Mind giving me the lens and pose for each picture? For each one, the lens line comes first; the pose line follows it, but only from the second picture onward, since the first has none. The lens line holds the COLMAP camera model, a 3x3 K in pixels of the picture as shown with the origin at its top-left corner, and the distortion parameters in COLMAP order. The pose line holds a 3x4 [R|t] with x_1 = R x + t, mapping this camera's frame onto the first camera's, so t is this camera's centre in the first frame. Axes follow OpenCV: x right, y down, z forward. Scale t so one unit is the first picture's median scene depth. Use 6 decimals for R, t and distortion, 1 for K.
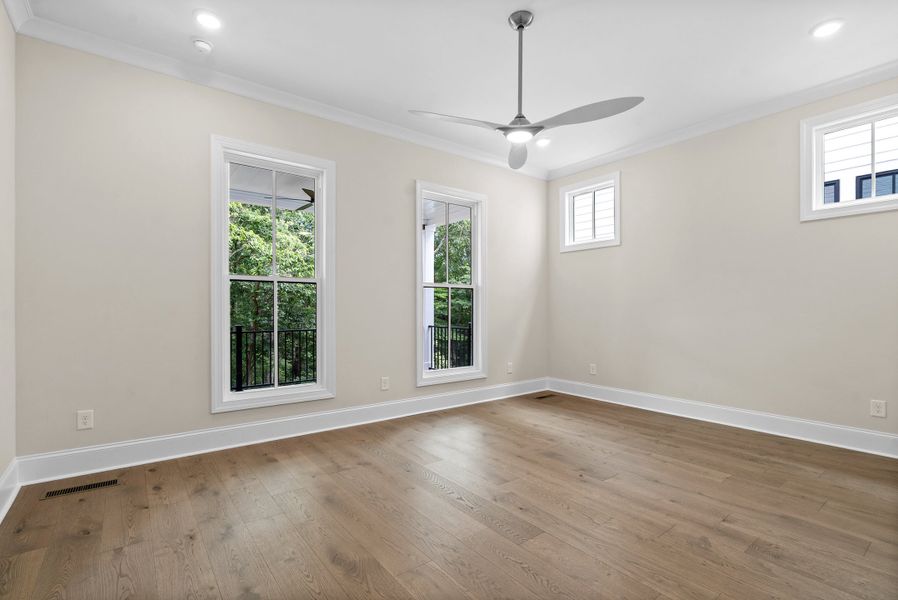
lens RADIAL K [[417.0, 0, 449.4], [0, 417.0, 305.5], [0, 0, 1]] dist [0.001002, 0.000574]
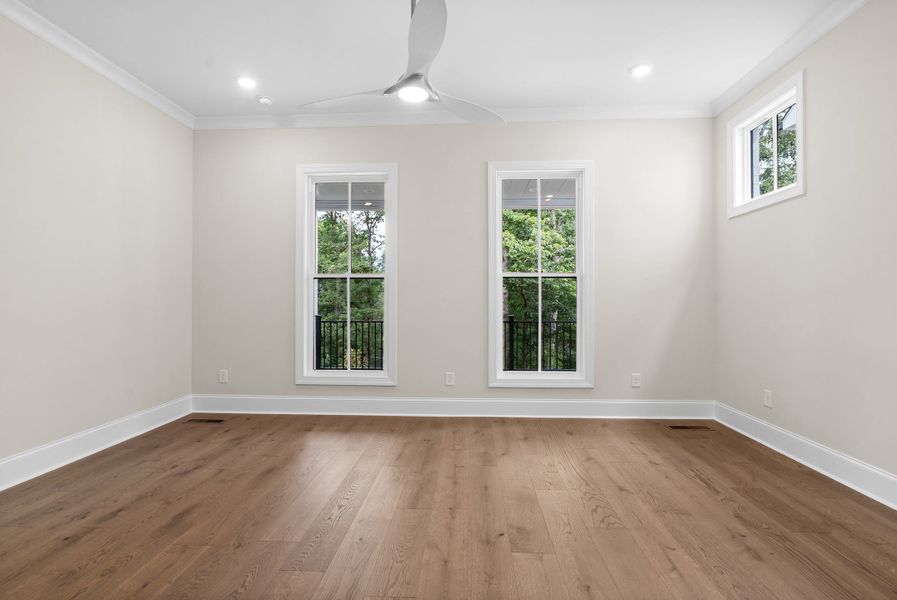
lens RADIAL K [[412.3, 0, 446.9], [0, 412.3, 296.0], [0, 0, 1]] dist [0.000152, -0.000120]
pose [[0.759060, -0.010755, -0.650931, 0.524181], [0.007579, 0.999942, -0.007683, 0.000267], [0.650976, 0.000899, 0.759098, 0.292957]]
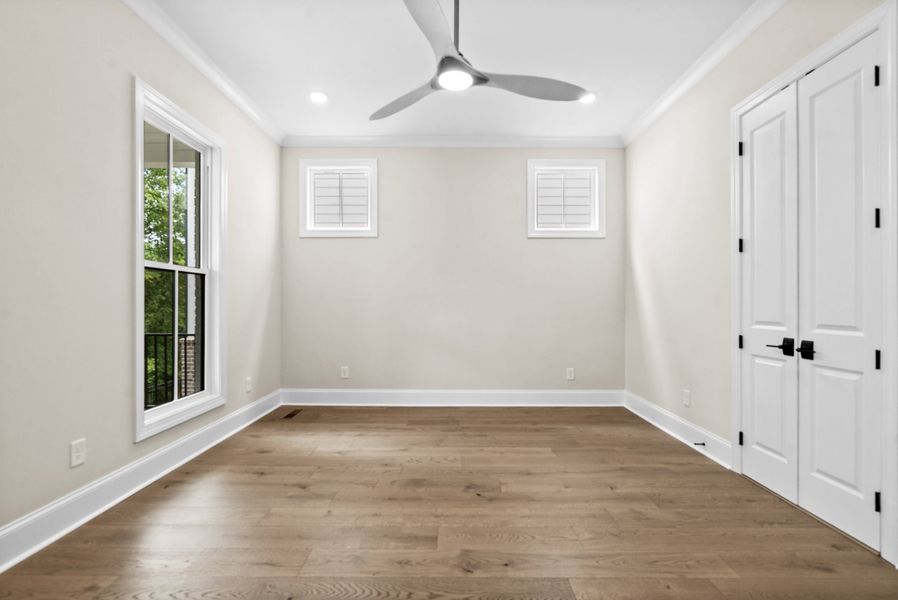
lens RADIAL K [[418.8, 0, 449.0], [0, 418.8, 300.0], [0, 0, 1]] dist [-0.008897, 0.000298]
pose [[0.616188, 0.008288, 0.787555, -0.307839], [-0.006387, 0.999964, -0.005526, 0.002419], [-0.787573, -0.001625, 0.616219, 0.374004]]
